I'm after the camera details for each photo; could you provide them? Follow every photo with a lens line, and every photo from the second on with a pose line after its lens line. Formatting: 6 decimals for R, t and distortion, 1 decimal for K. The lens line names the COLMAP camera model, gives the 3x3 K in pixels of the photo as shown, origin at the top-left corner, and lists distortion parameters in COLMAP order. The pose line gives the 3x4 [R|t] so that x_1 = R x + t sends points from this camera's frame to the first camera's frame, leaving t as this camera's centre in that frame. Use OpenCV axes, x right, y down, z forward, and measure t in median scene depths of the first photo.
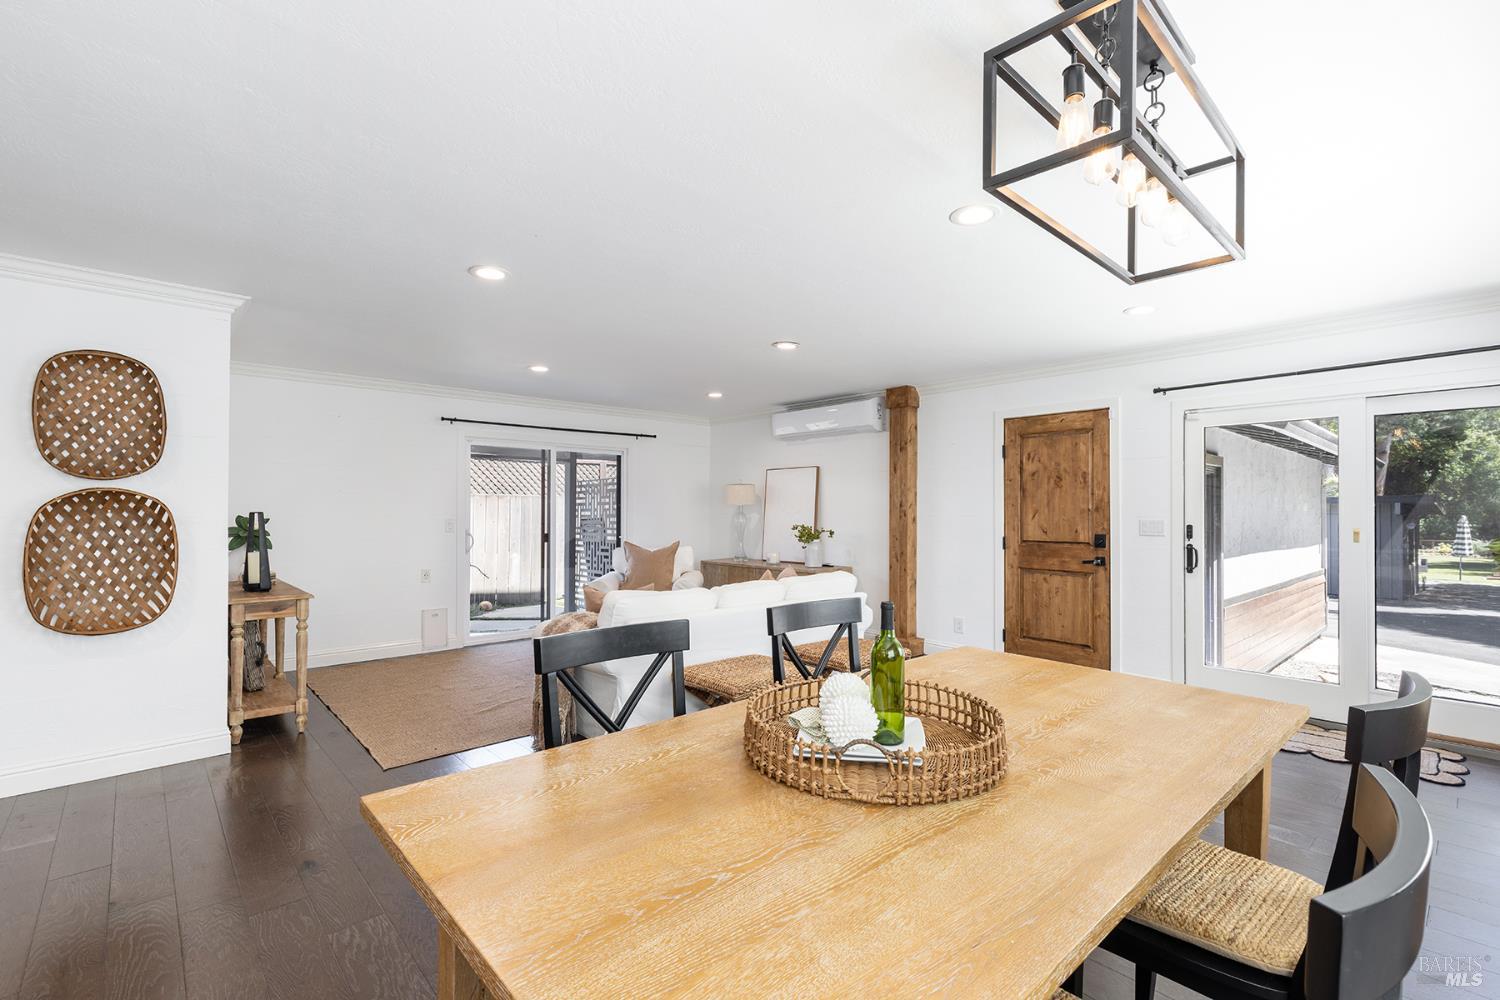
lens RADIAL K [[675.3, 0, 749.3], [0, 675.3, 508.4], [0, 0, 1]] dist [0.011728, -0.001819]
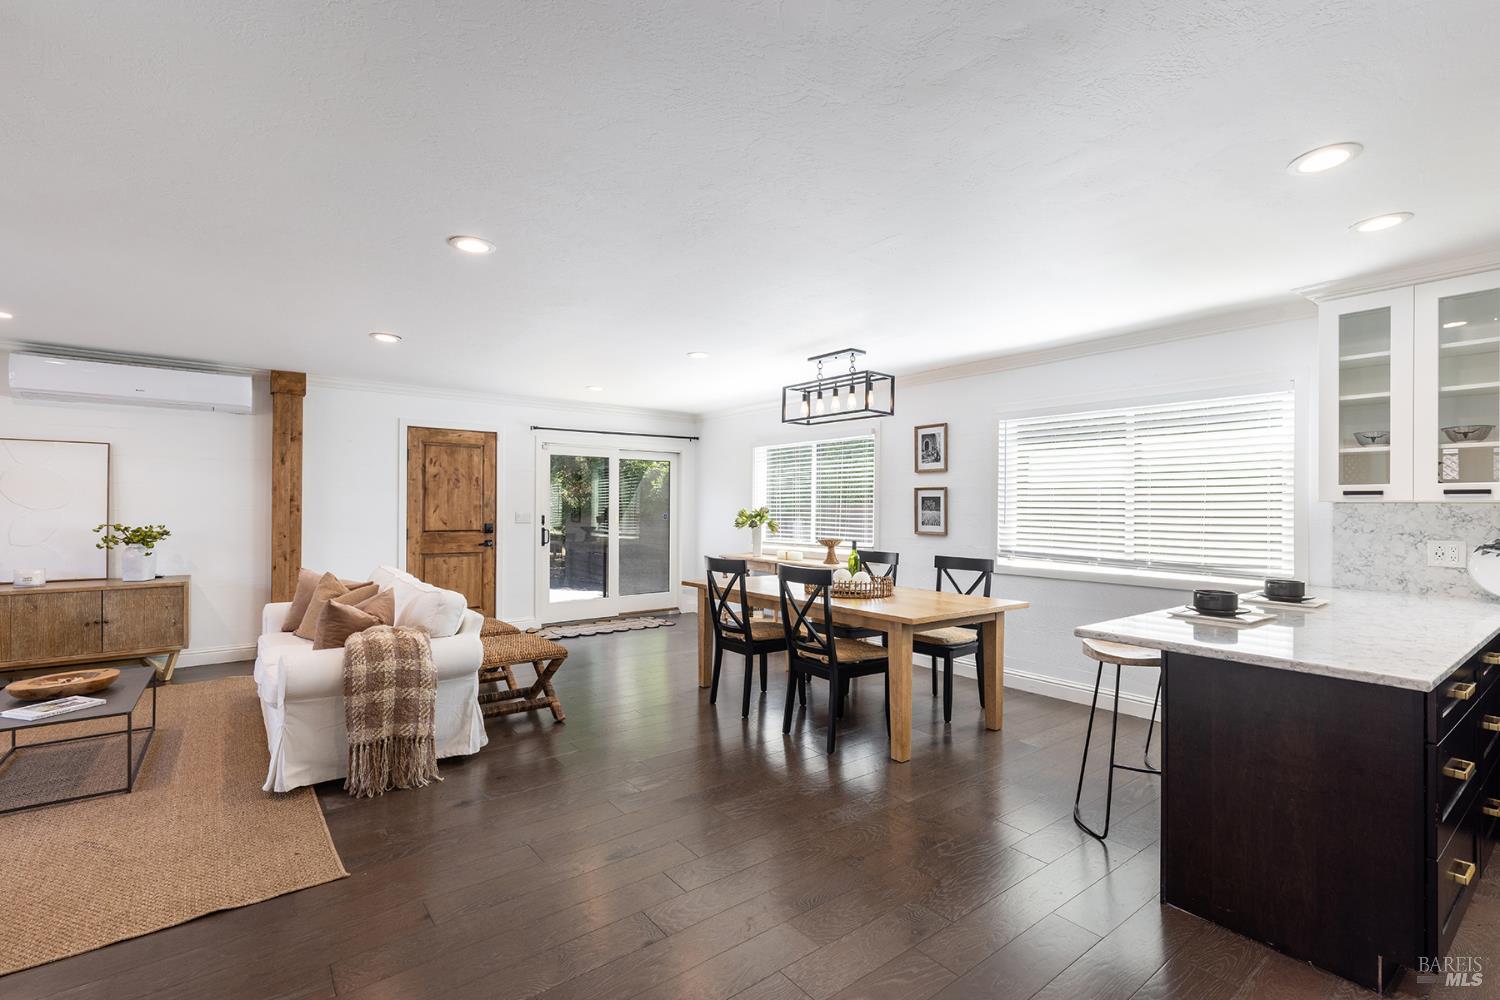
lens RADIAL K [[675.3, 0, 754.1], [0, 675.3, 502.5], [0, 0, 1]] dist [0.011728, -0.001819]
pose [[0.077753, 0.001831, 0.996971, -0.769925], [-0.013260, 0.999912, -0.000802, -0.009966], [-0.996885, -0.013157, 0.077770, 0.339020]]
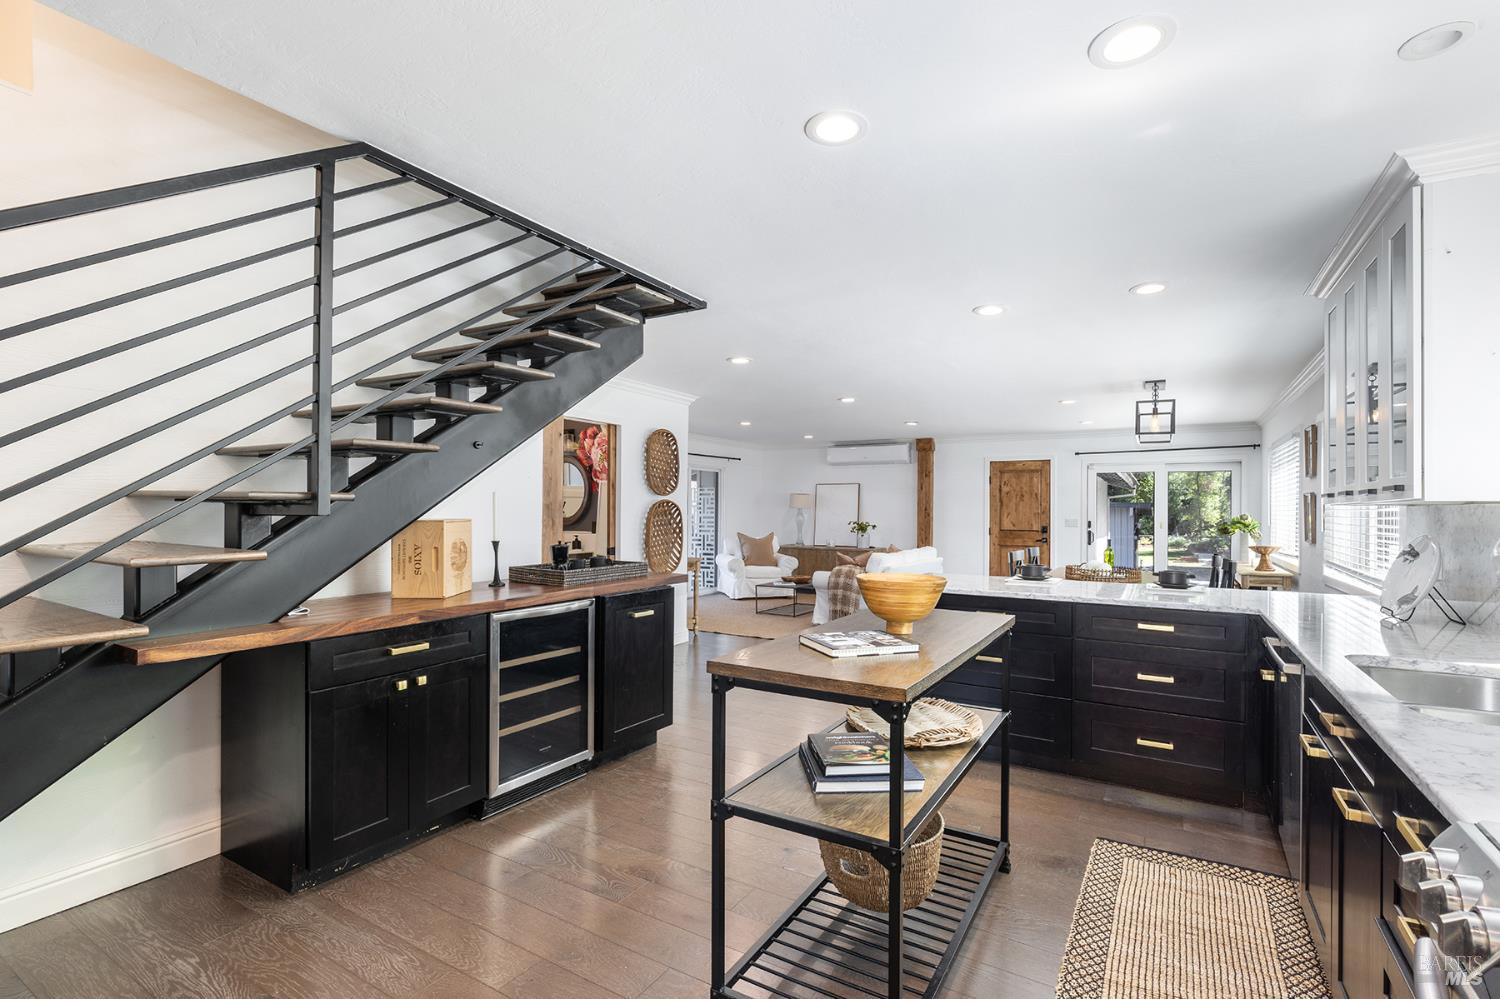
lens RADIAL K [[691.9, 0, 755.0], [0, 691.9, 506.3], [0, 0, 1]] dist [0.000451, 0.000191]
pose [[0.956729, 0.003858, 0.290954, -0.784256], [-0.004772, 0.999986, 0.002431, -0.017049], [-0.290940, -0.003715, 0.956734, -0.589998]]
